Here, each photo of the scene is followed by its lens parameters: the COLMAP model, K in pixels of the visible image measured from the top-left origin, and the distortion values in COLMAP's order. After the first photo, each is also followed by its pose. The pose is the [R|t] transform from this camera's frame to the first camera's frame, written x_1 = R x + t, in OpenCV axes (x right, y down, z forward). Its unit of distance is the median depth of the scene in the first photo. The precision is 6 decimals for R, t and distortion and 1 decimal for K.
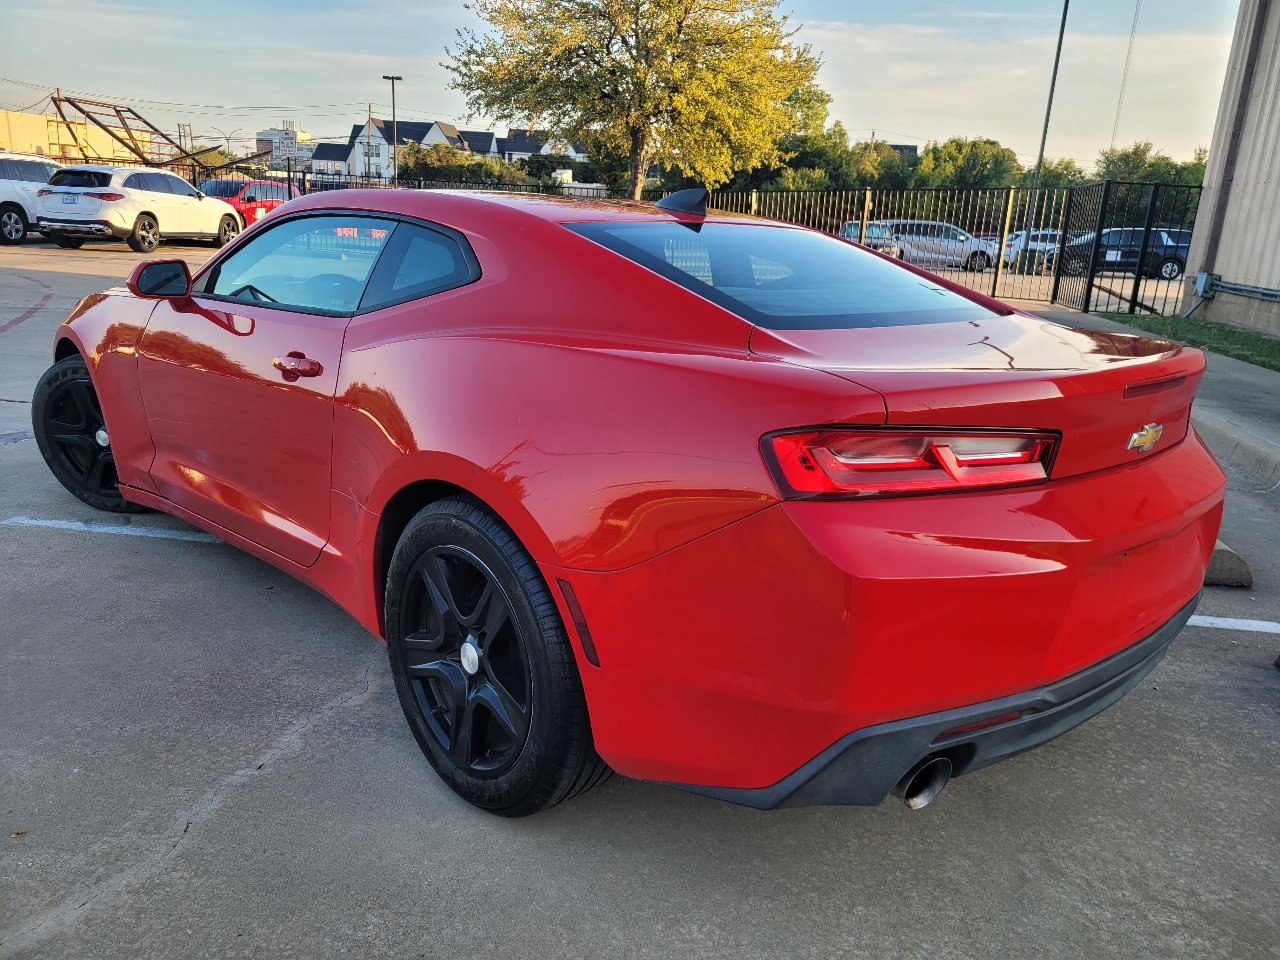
lens RADIAL K [[963.5, 0, 643.6], [0, 963.5, 478.9], [0, 0, 1]] dist [0.048848, -0.033820]
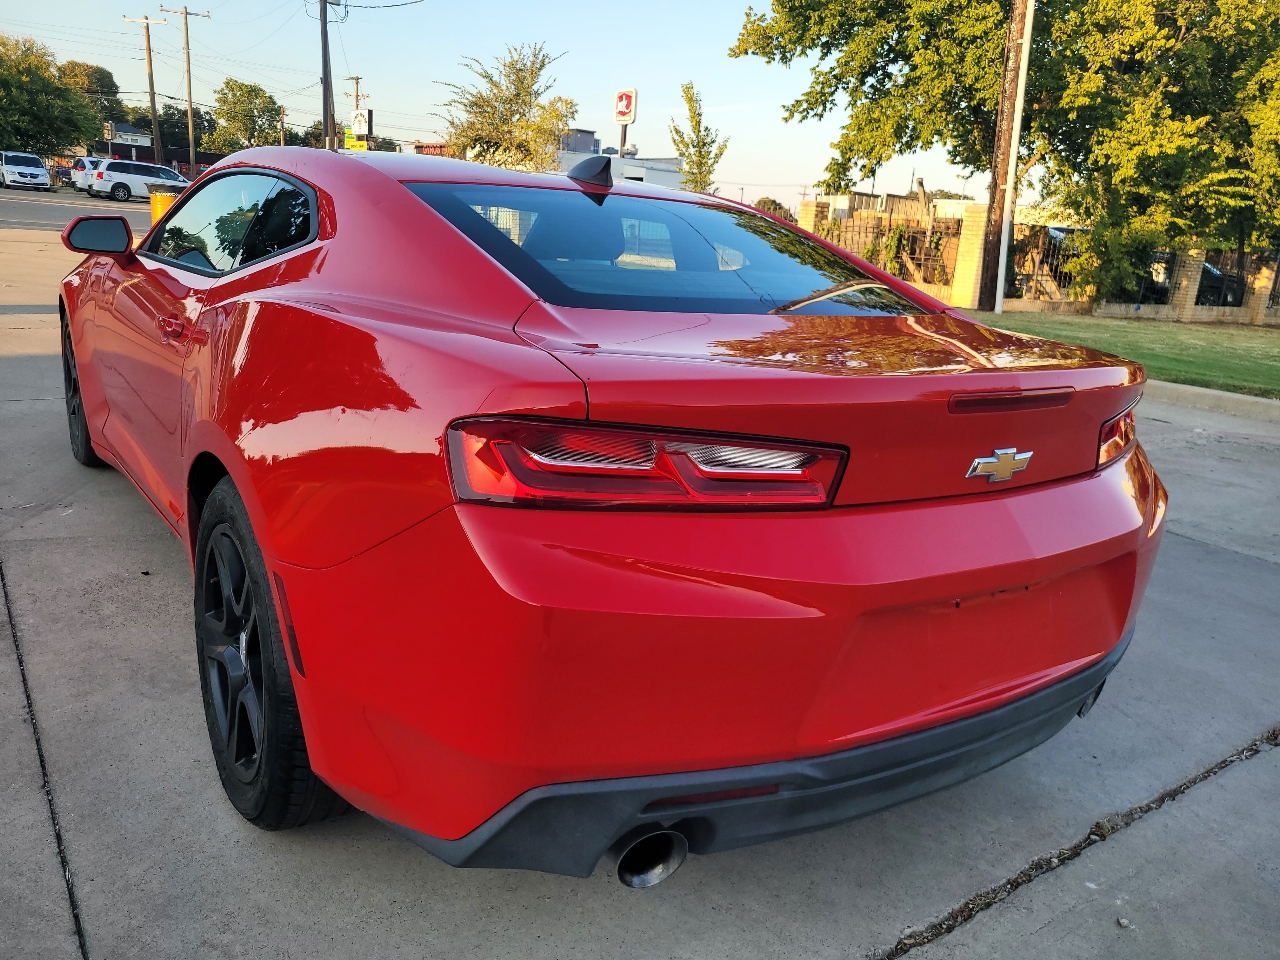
lens RADIAL K [[963.5, 0, 639.0], [0, 963.5, 476.0], [0, 0, 1]] dist [0.048848, -0.033820]
pose [[0.987350, 0.078555, -0.137725, 0.250778], [-0.078797, 0.996884, 0.003702, -0.009639], [0.137587, 0.007197, 0.990464, 0.119938]]
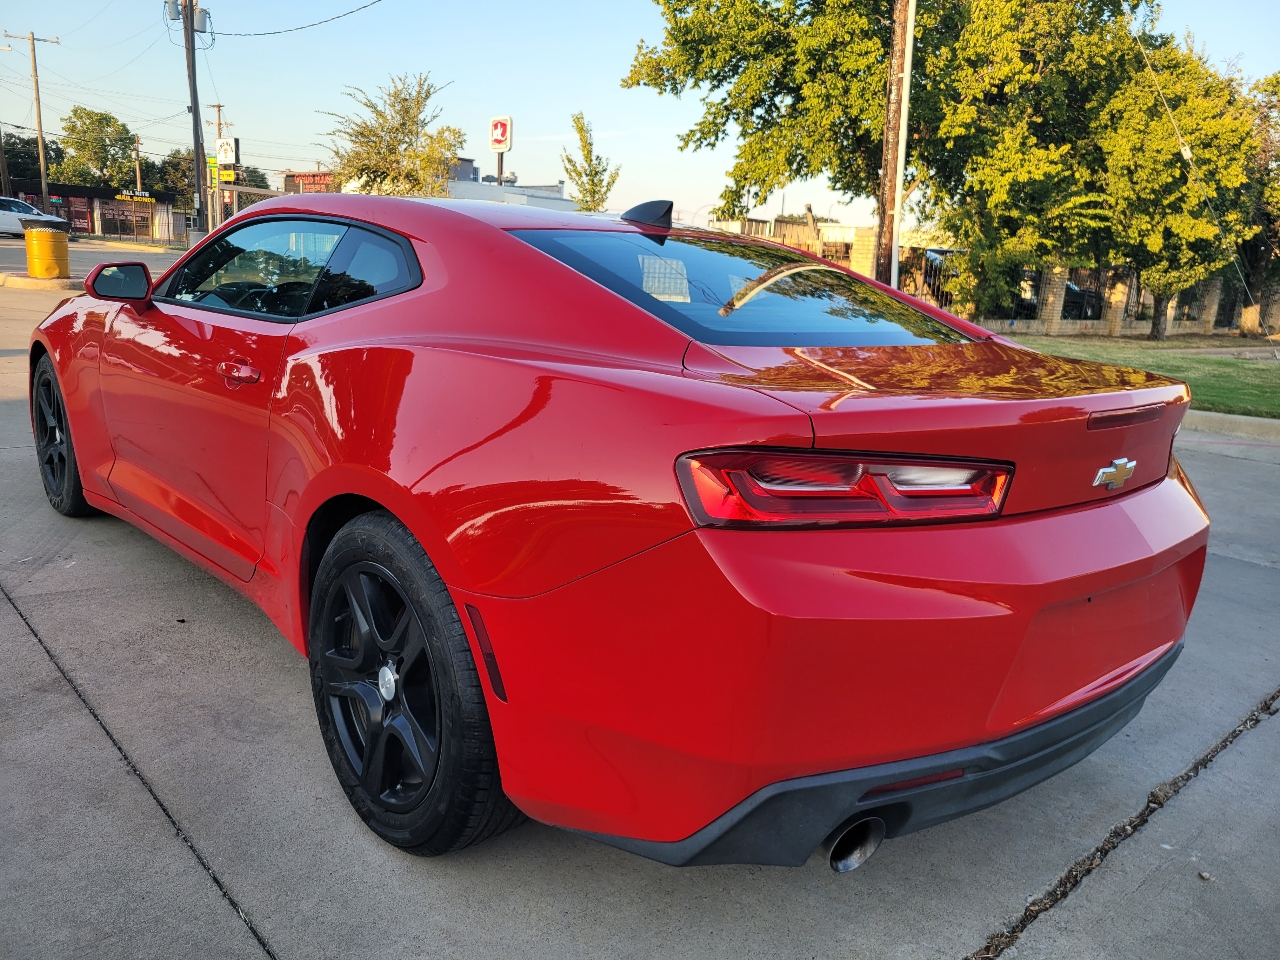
lens RADIAL K [[963.5, 0, 630.2], [0, 963.5, 482.9], [0, 0, 1]] dist [0.048848, -0.033820]
pose [[0.998929, 0.033175, -0.032257, 0.066593], [-0.033851, 0.999213, -0.020659, 0.000503], [0.031547, 0.021729, 0.999266, 0.051193]]
